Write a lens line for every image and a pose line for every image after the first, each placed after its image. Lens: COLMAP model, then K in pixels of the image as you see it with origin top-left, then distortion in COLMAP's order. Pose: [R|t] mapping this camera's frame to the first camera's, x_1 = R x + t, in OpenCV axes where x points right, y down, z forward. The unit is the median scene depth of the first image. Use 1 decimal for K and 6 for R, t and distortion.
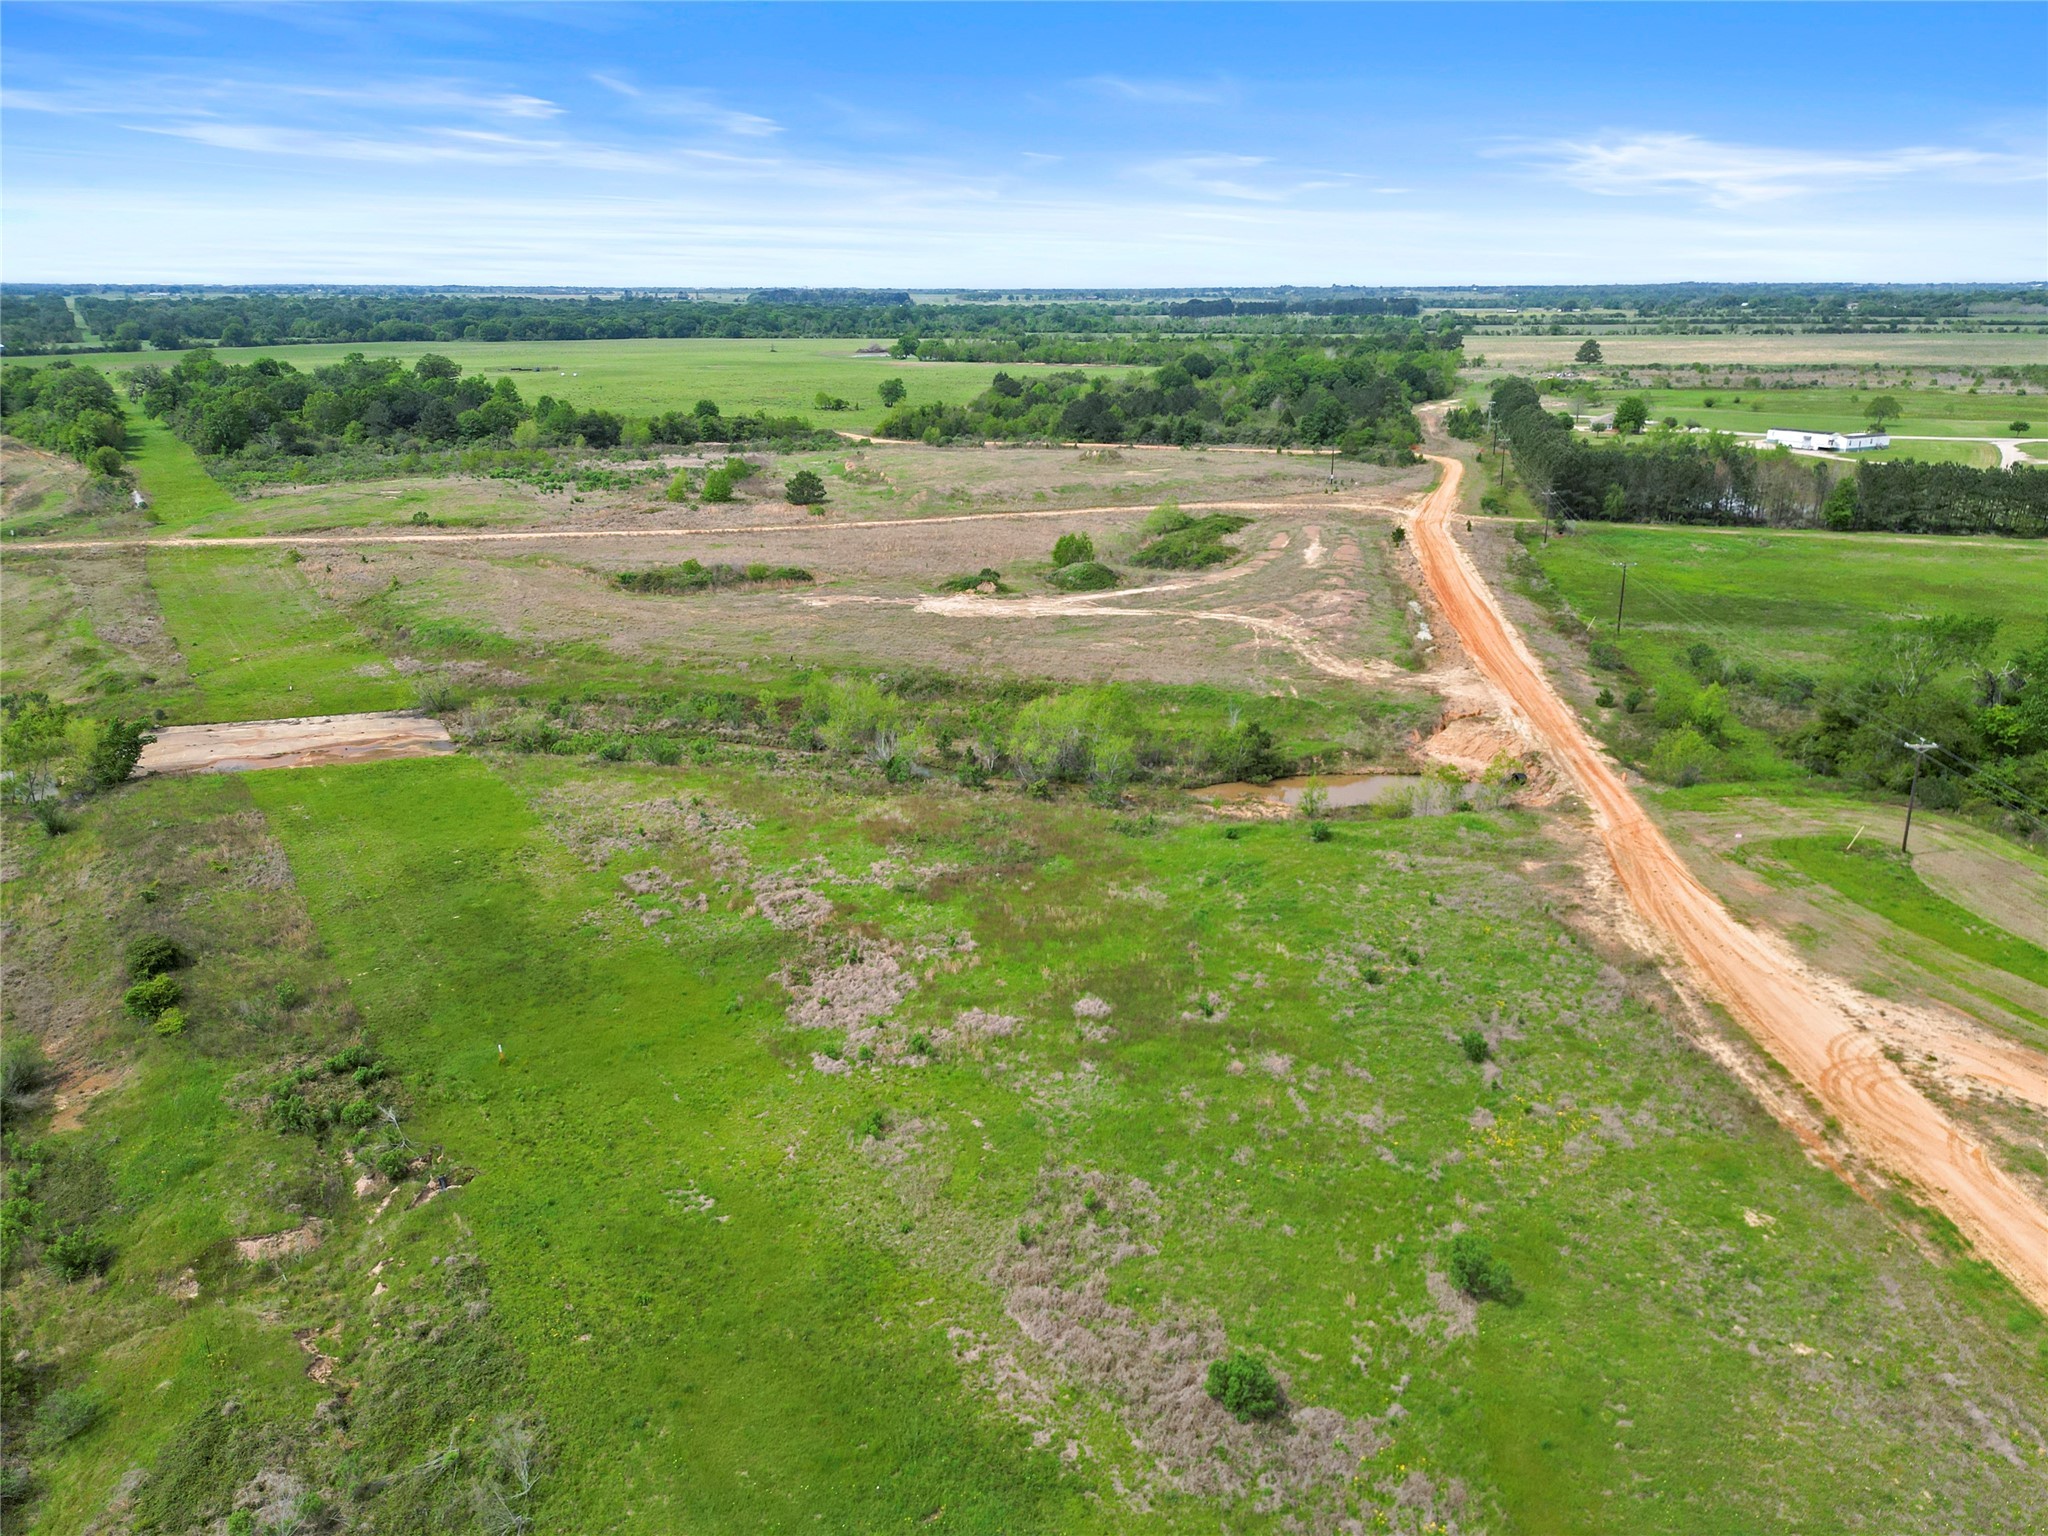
lens RADIAL K [[1484.2, 0, 1024.0], [0, 1484.2, 768.0], [0, 0, 1]] dist [0.078556, -0.074640]
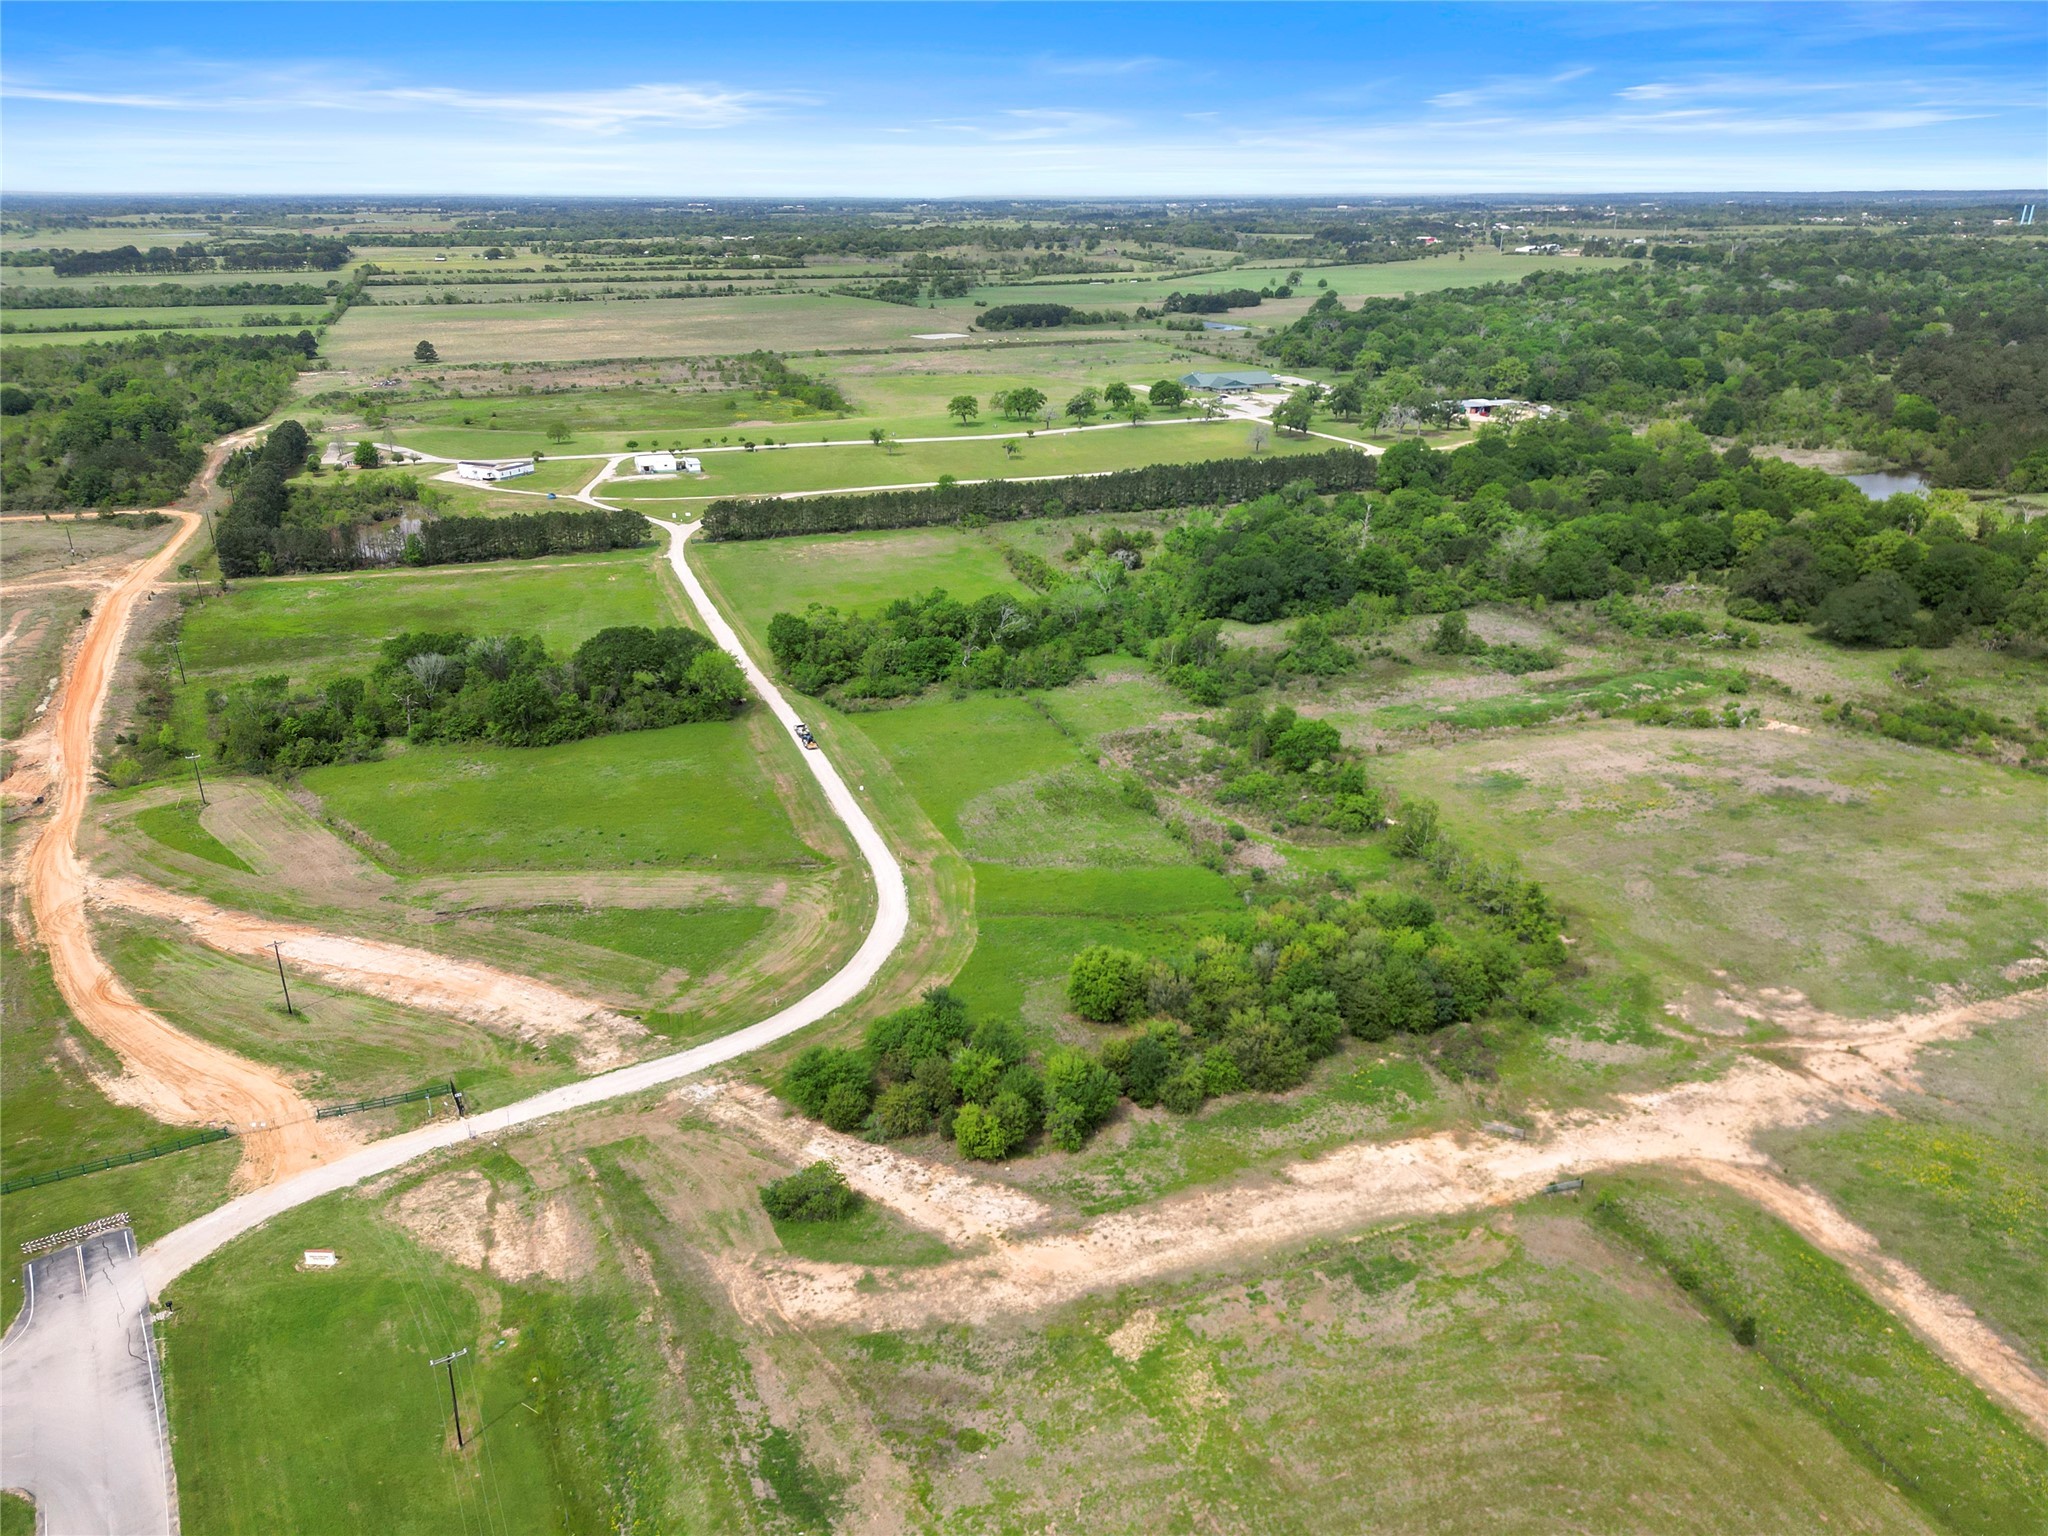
lens RADIAL K [[1475.6, 0, 1021.9], [0, 1475.6, 767.5], [0, 0, 1]] dist [0.078522, -0.084889]
pose [[0.817710, -0.210703, 0.535681, 0.228331], [0.179353, 0.977534, 0.110721, -0.013861], [-0.546976, 0.005538, 0.837130, -0.857100]]
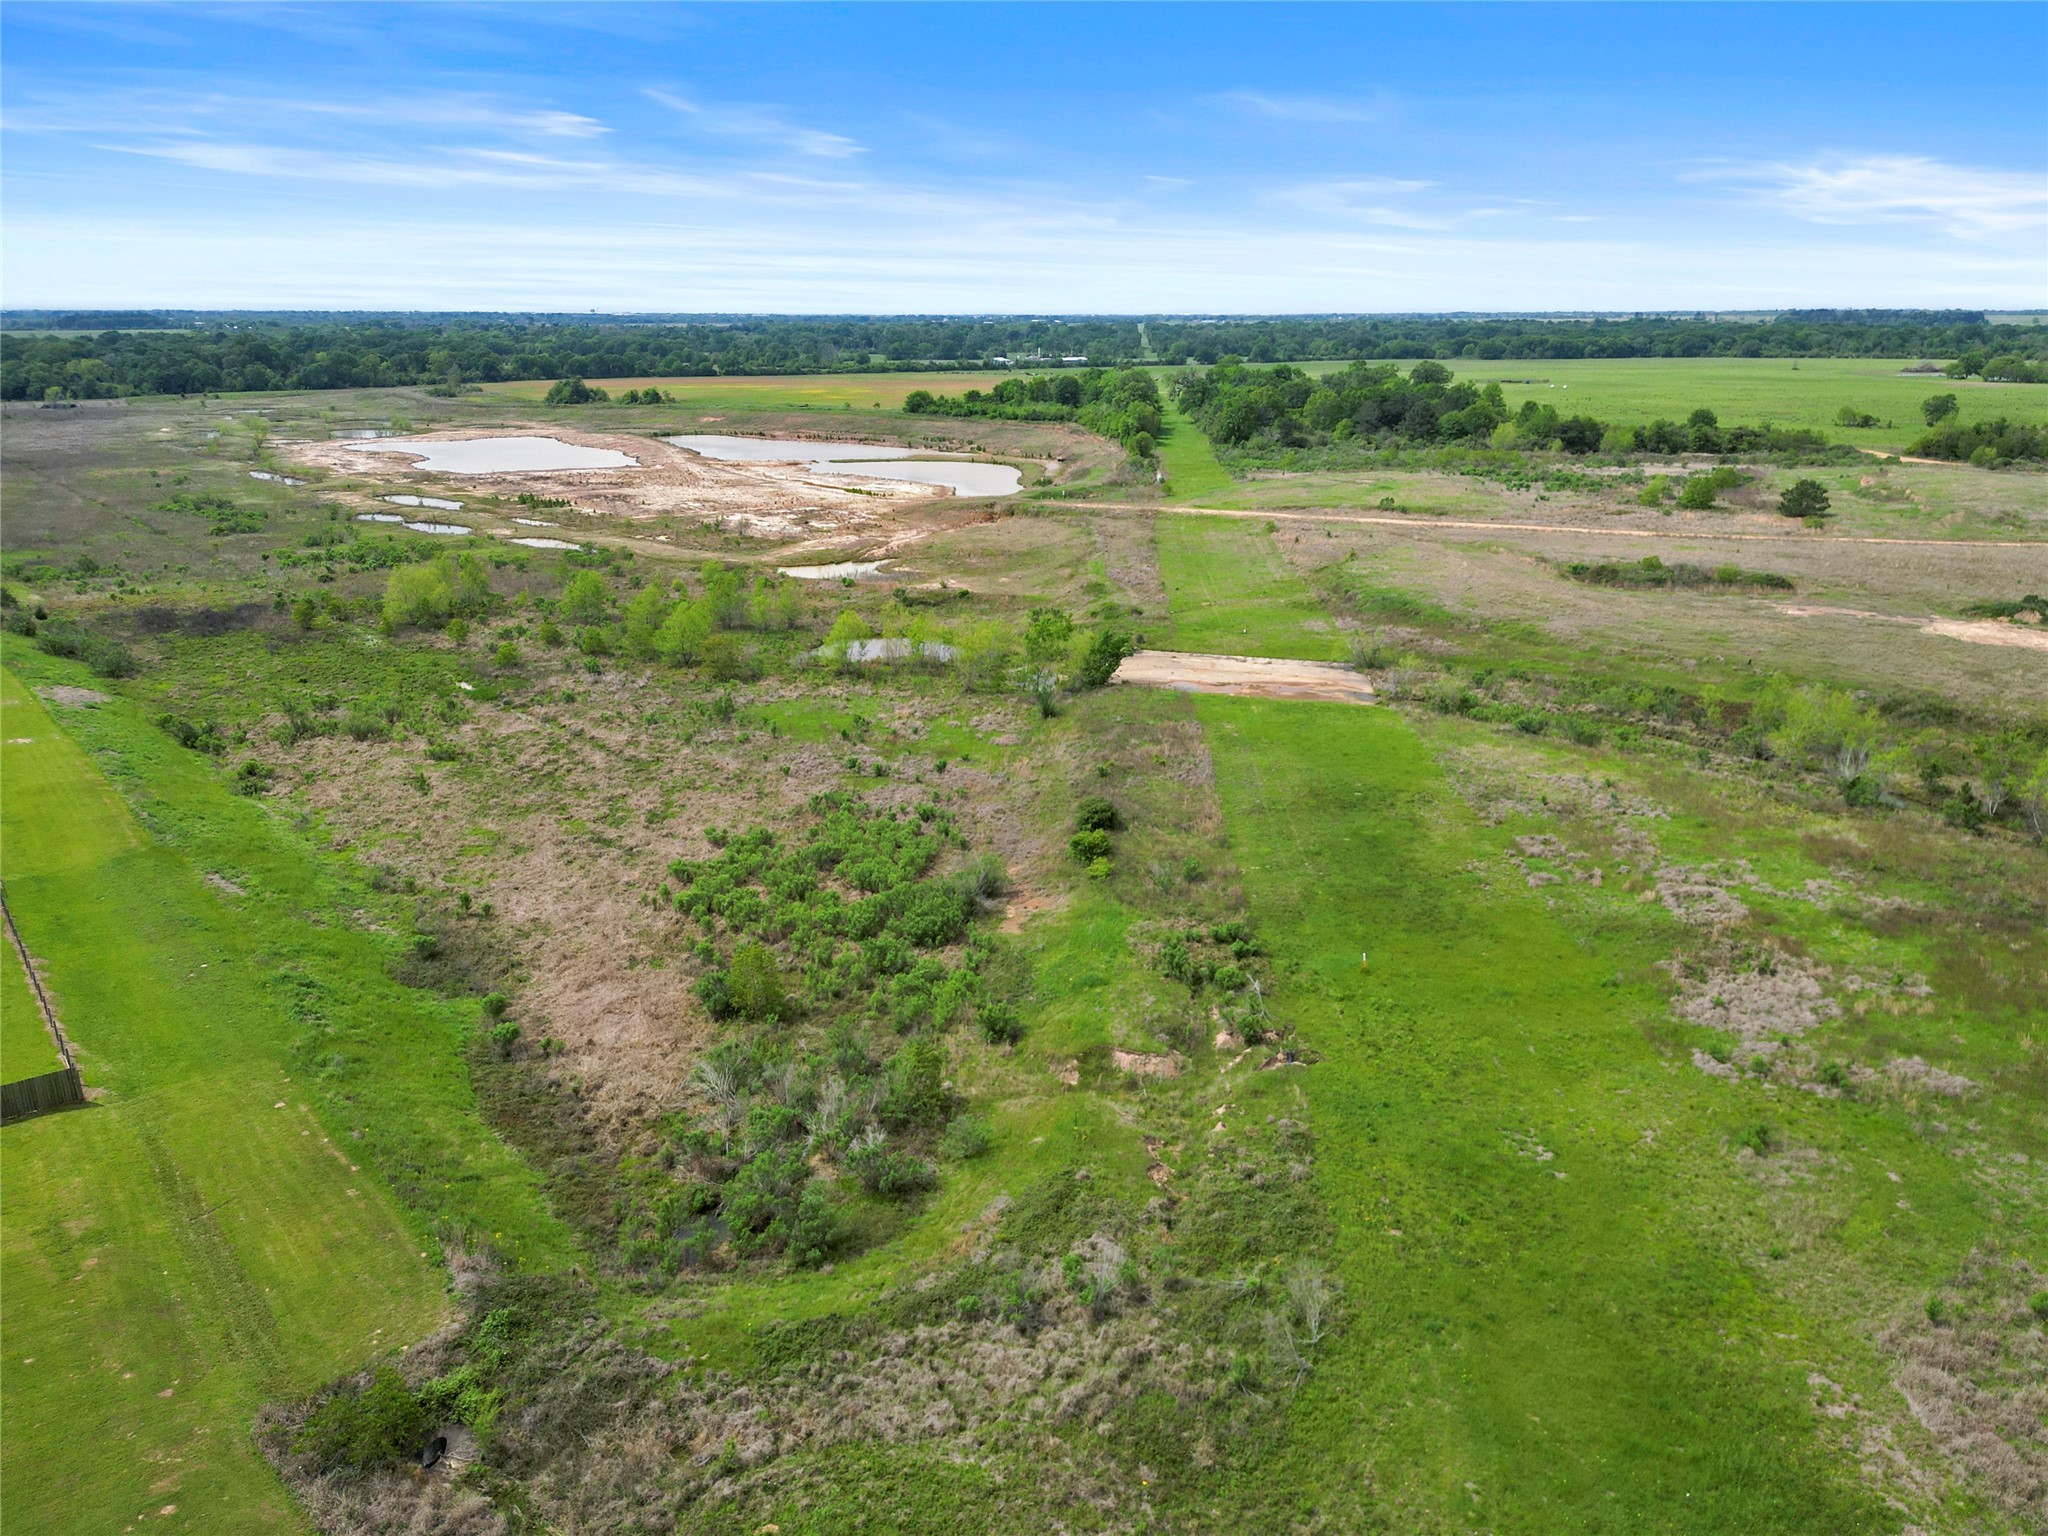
lens RADIAL K [[1502.5, 0, 1026.4], [0, 1502.5, 769.4], [0, 0, 1]] dist [0.070391, -0.075051]
pose [[0.817099, 0.166893, -0.551812, 0.001961], [-0.176941, 0.983582, 0.035474, 0.028728], [0.548673, 0.068652, 0.833214, 0.008335]]
